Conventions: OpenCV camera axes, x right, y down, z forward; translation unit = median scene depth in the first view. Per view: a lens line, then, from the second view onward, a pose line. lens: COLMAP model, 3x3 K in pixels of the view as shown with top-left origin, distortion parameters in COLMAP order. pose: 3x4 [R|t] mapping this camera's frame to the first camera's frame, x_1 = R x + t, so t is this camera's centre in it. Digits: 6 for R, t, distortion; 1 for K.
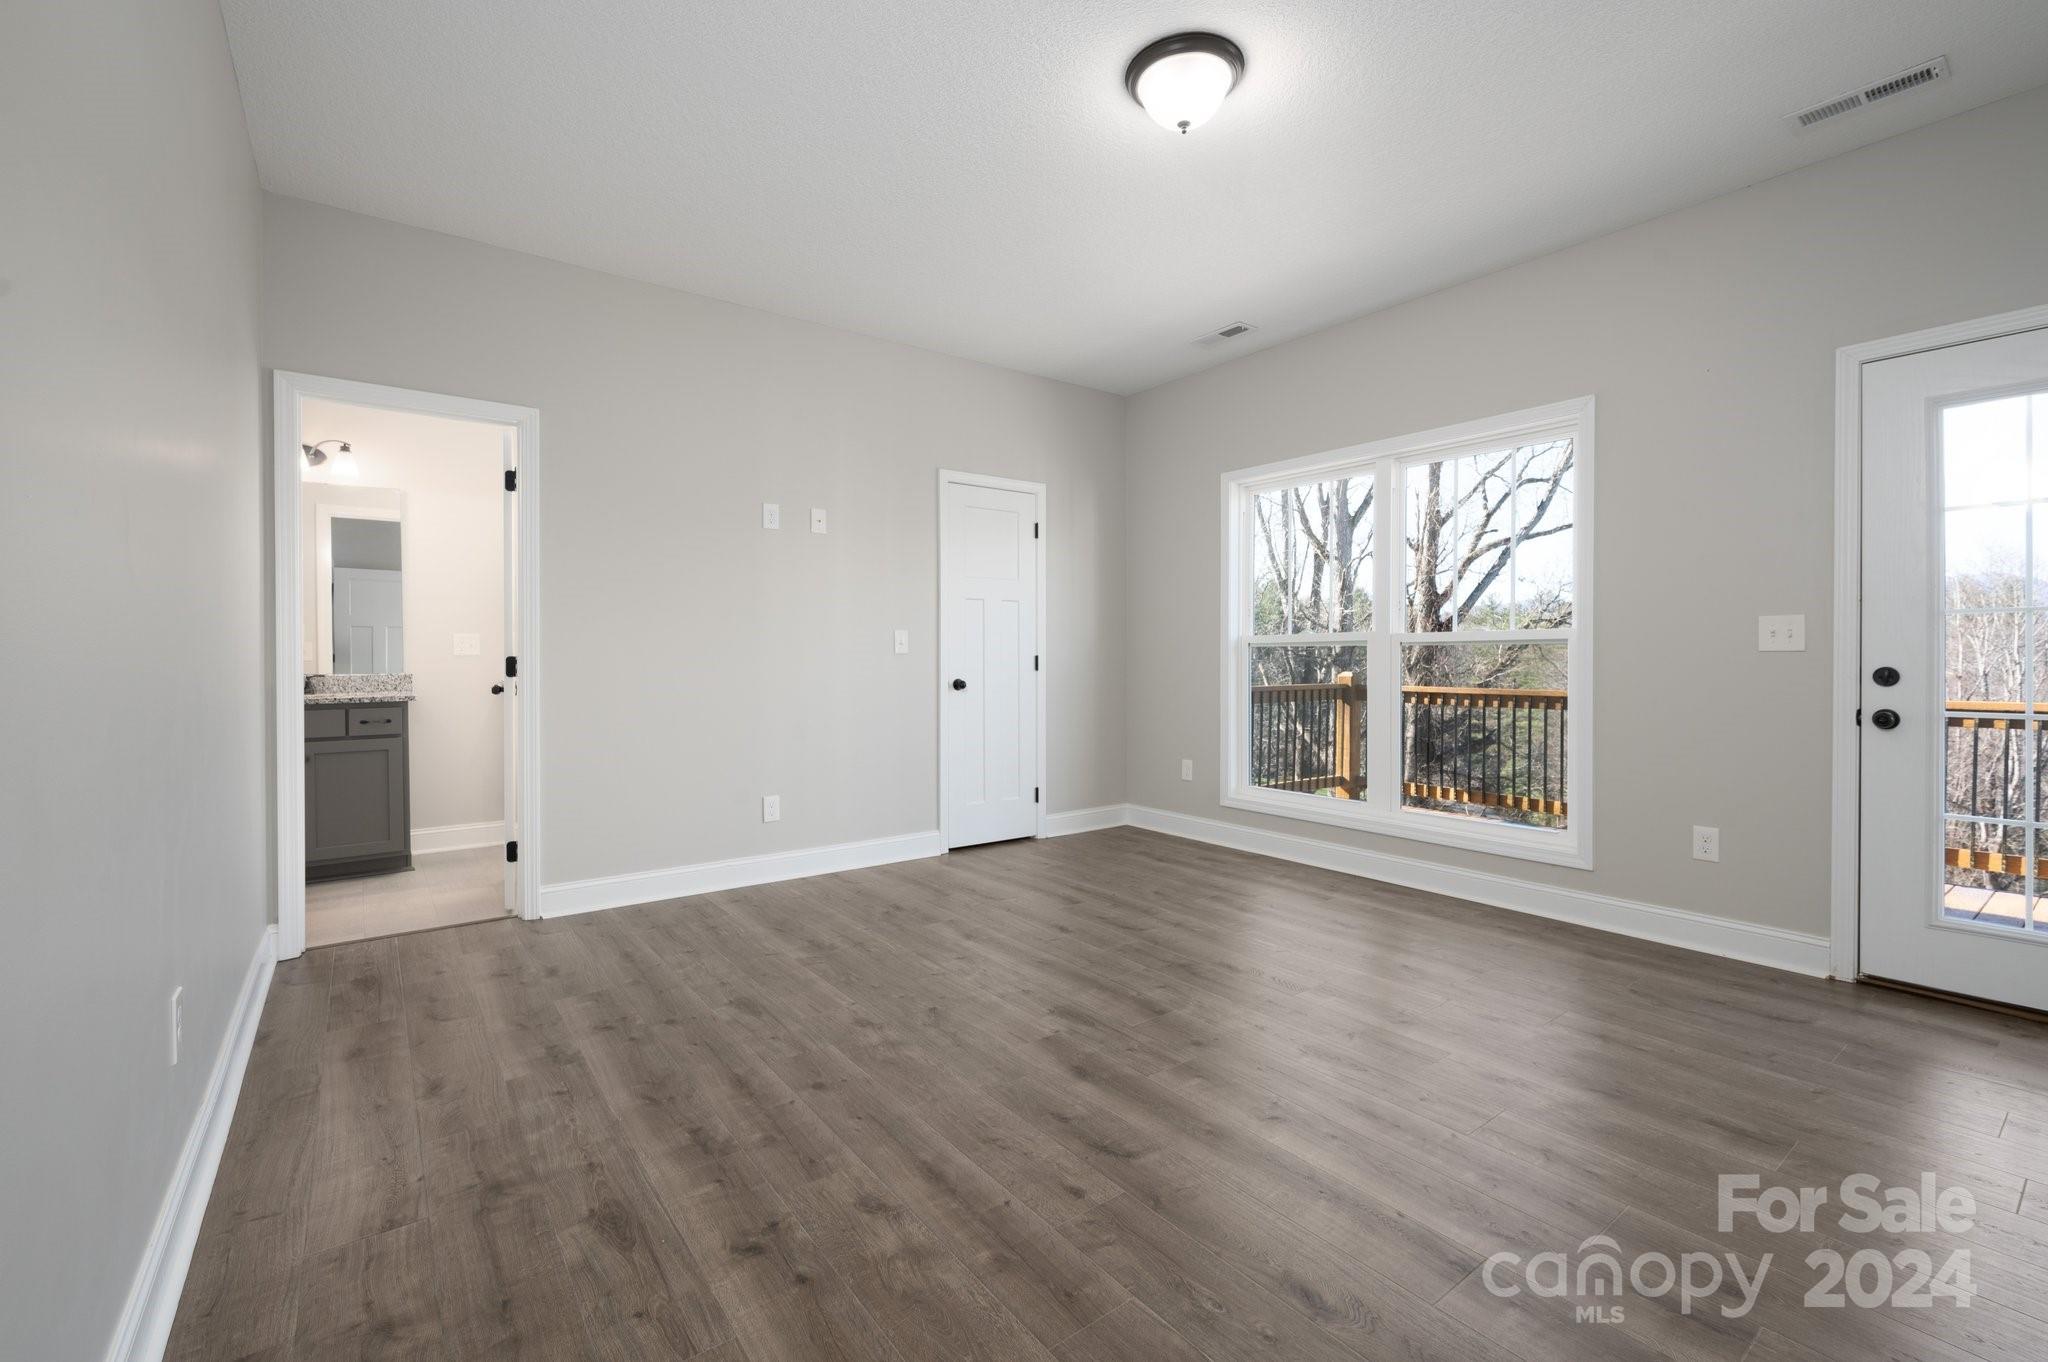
lens RADIAL K [[890.7, 0, 1017.3], [0, 890.7, 668.7], [0, 0, 1]] dist [-0.004519, -0.000032]
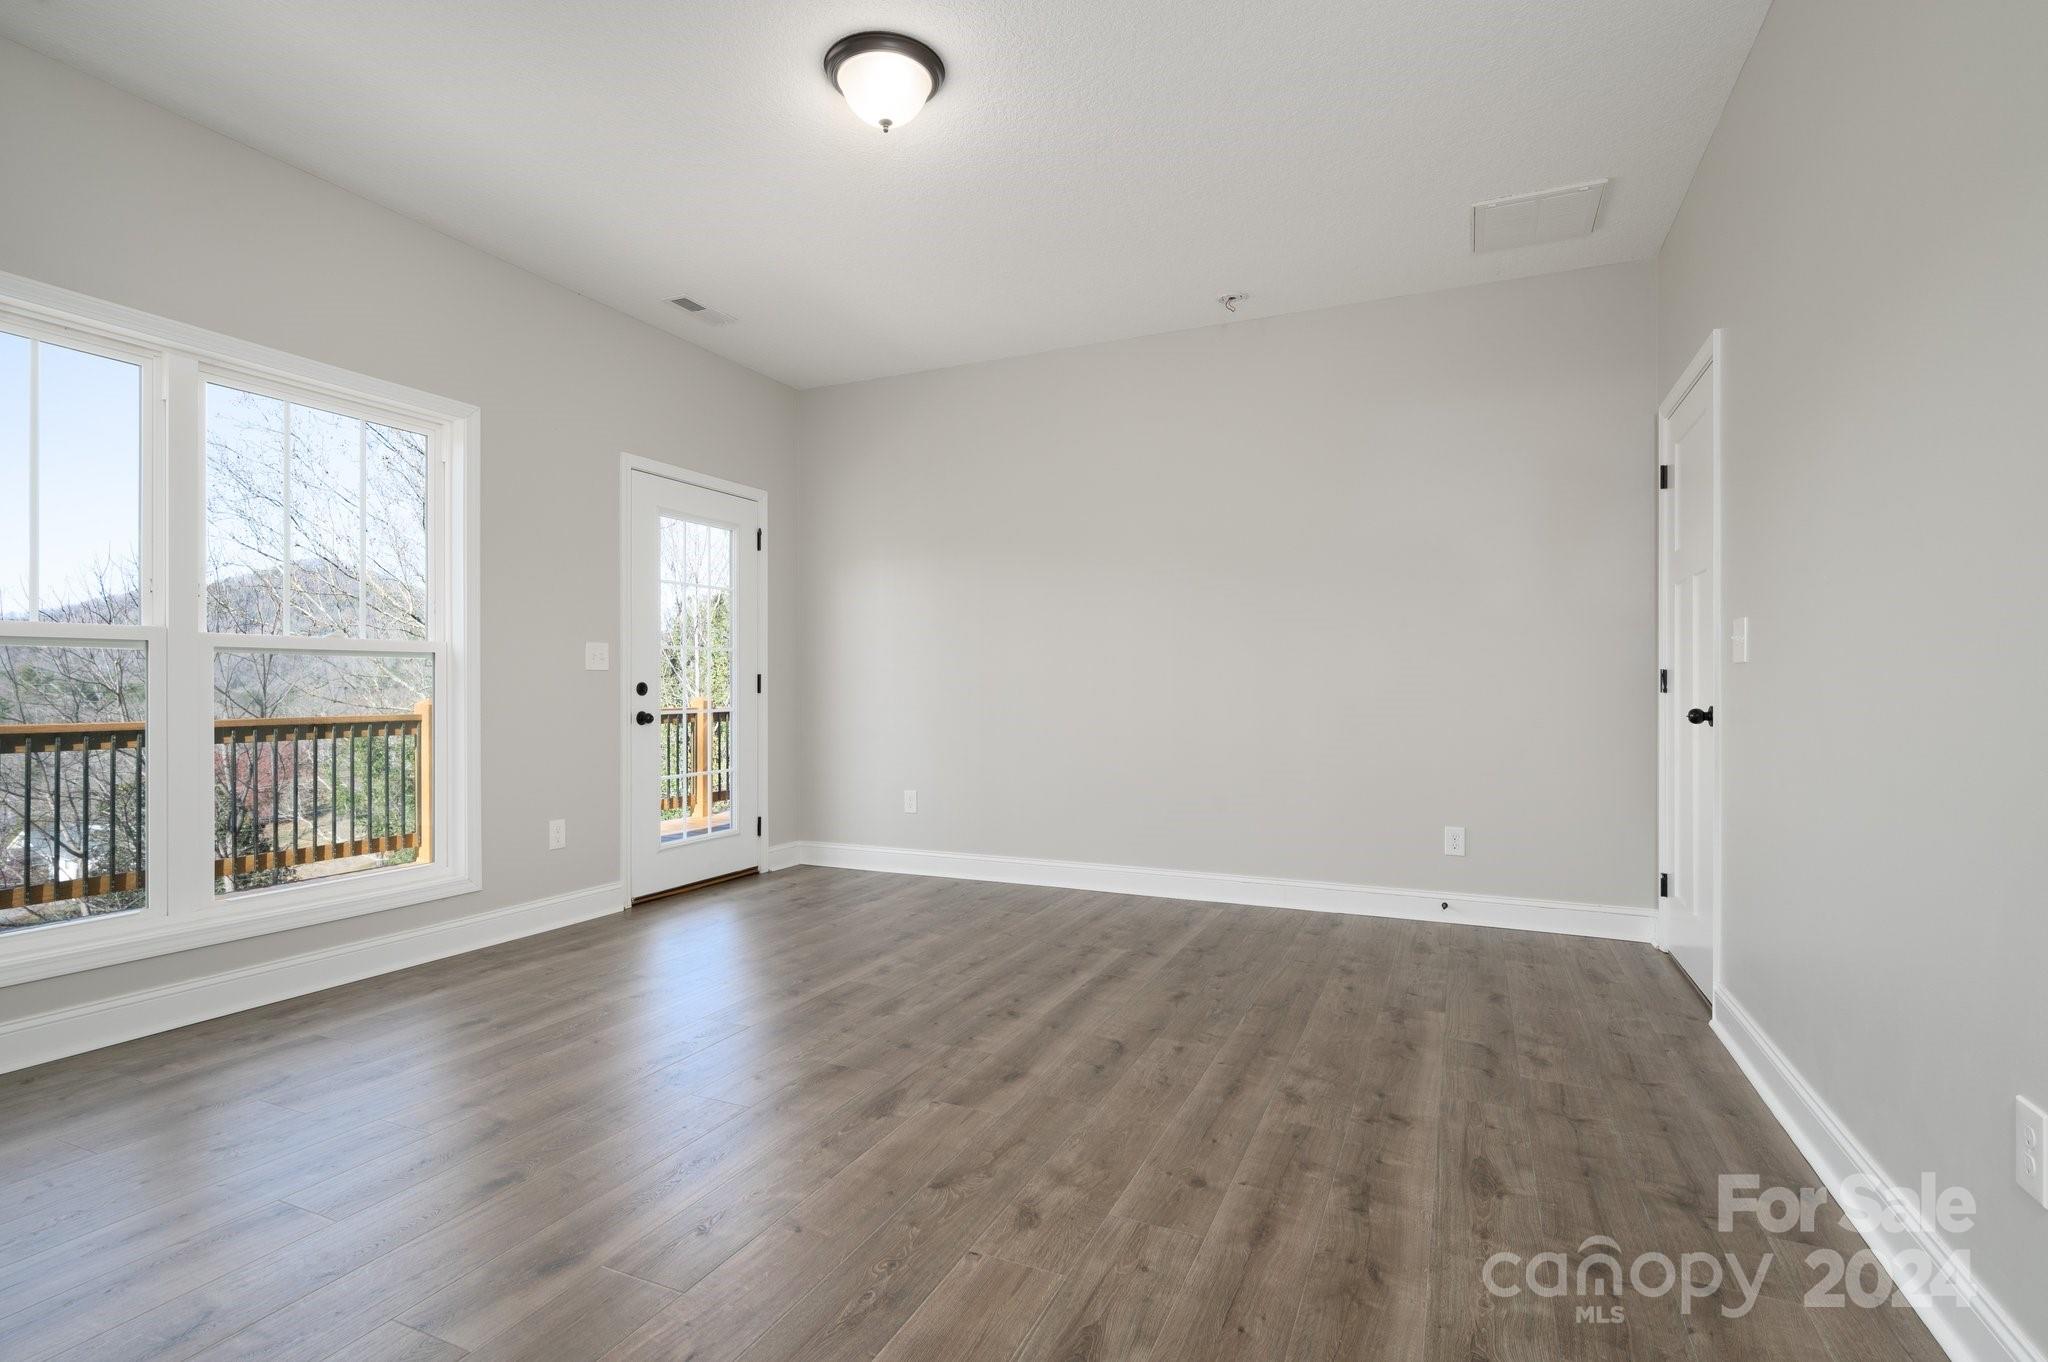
lens RADIAL K [[985.6, 0, 1015.1], [0, 985.6, 685.5], [0, 0, 1]] dist [-0.002594, 0.000942]
pose [[-0.485660, 0.002534, 0.874144, -0.960151], [0.013760, 0.999894, 0.004747, 0.004940], [-0.874040, 0.014334, -0.485643, 1.622791]]
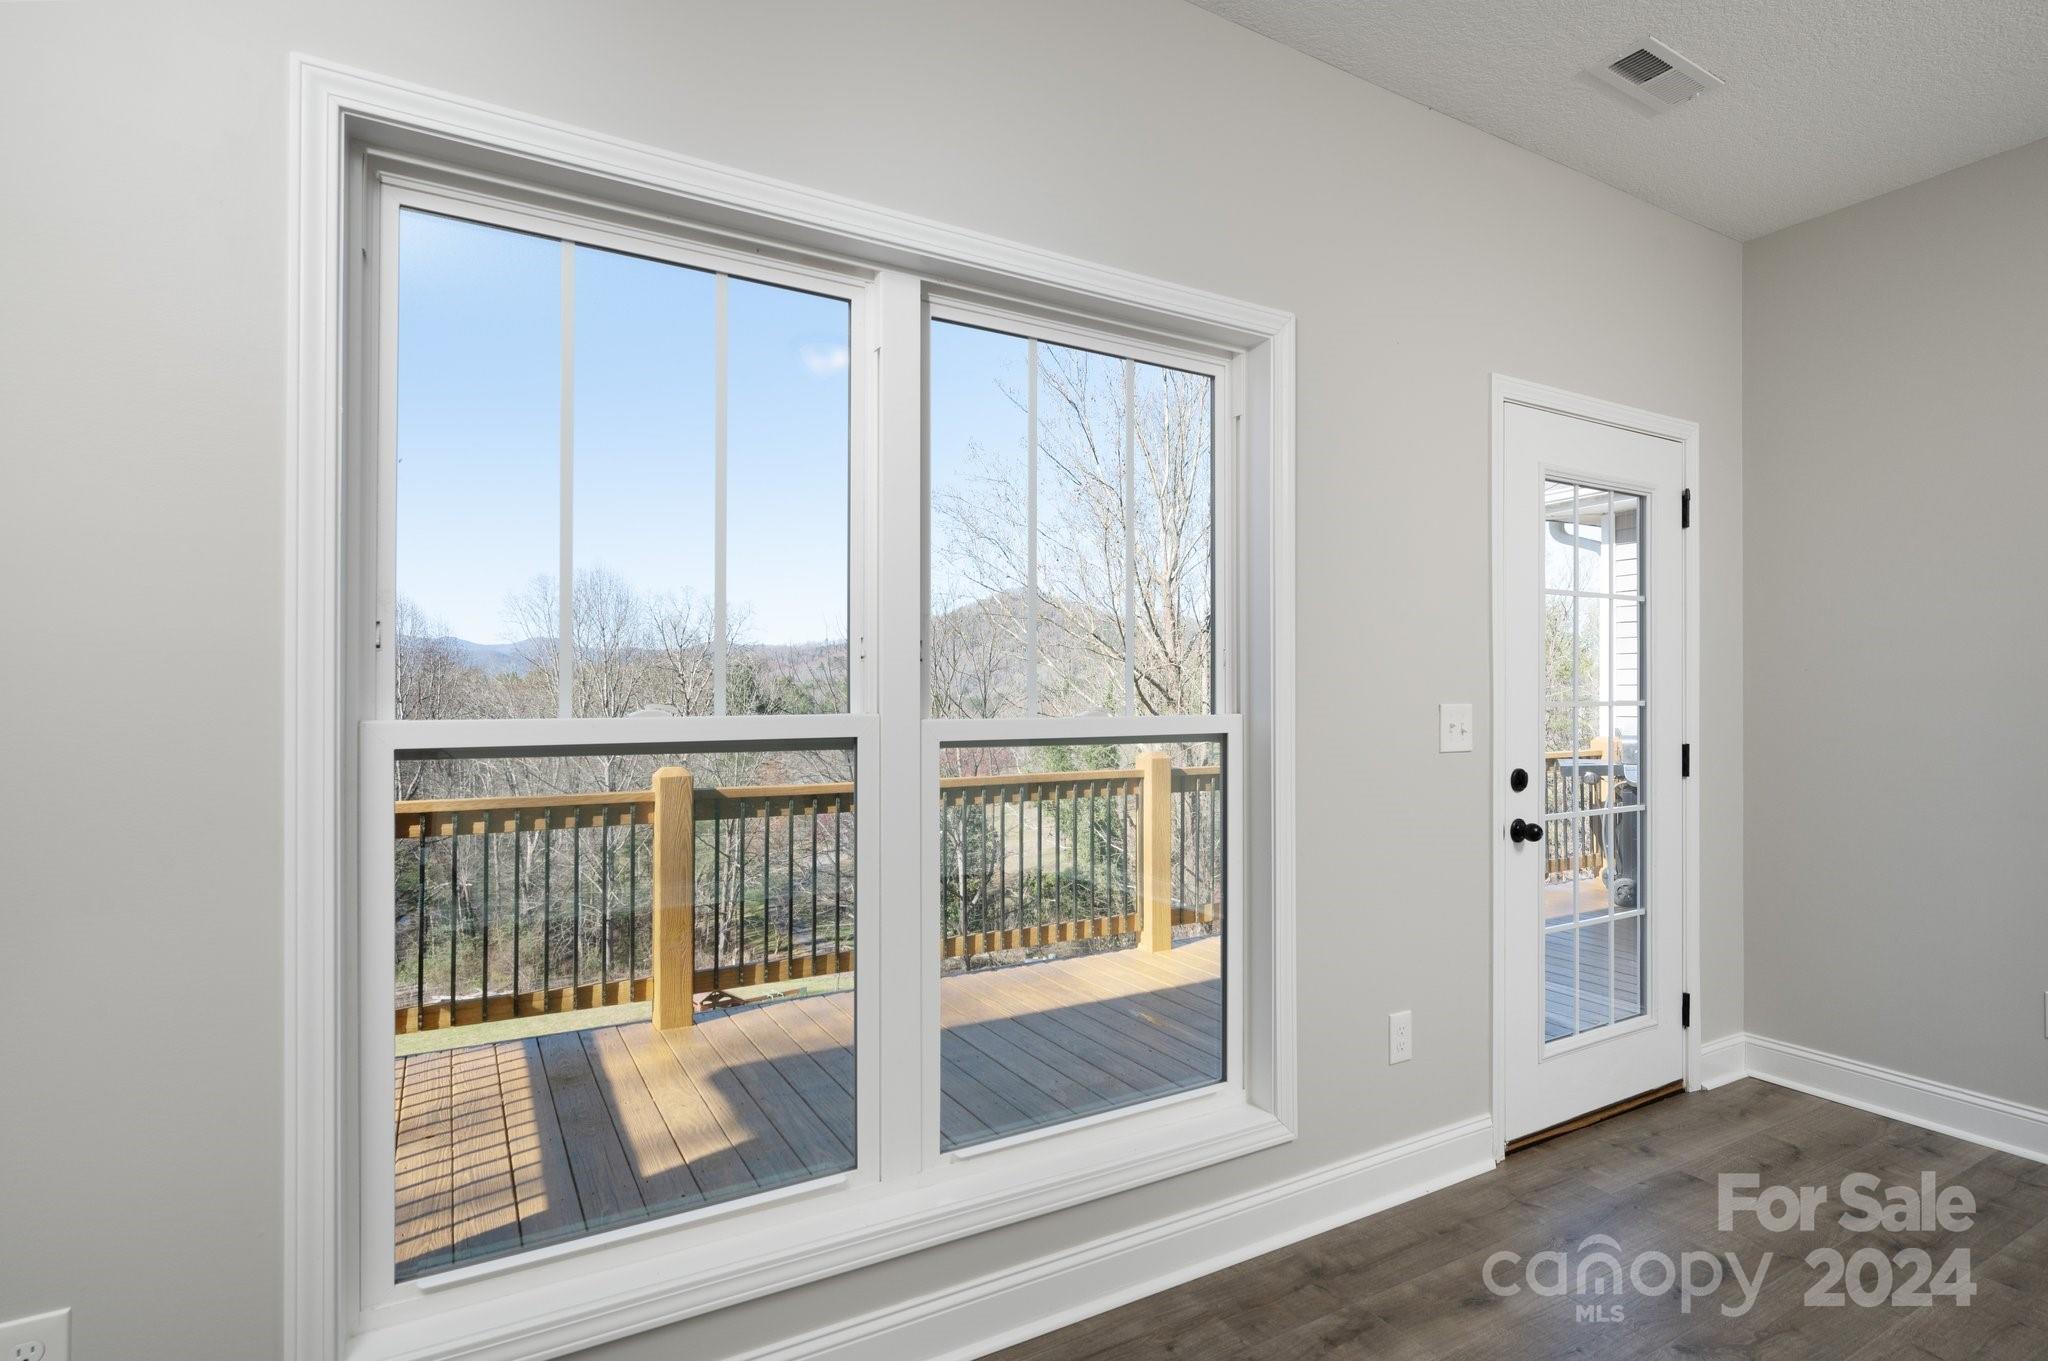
lens RADIAL K [[985.6, 0, 1008.3], [0, 985.6, 689.5], [0, 0, 1]] dist [-0.002594, 0.000942]
pose [[0.119426, 0.004030, 0.992835, -0.014998], [0.012408, 0.999908, -0.005552, -0.101963], [-0.992766, 0.012982, 0.119365, 1.777422]]
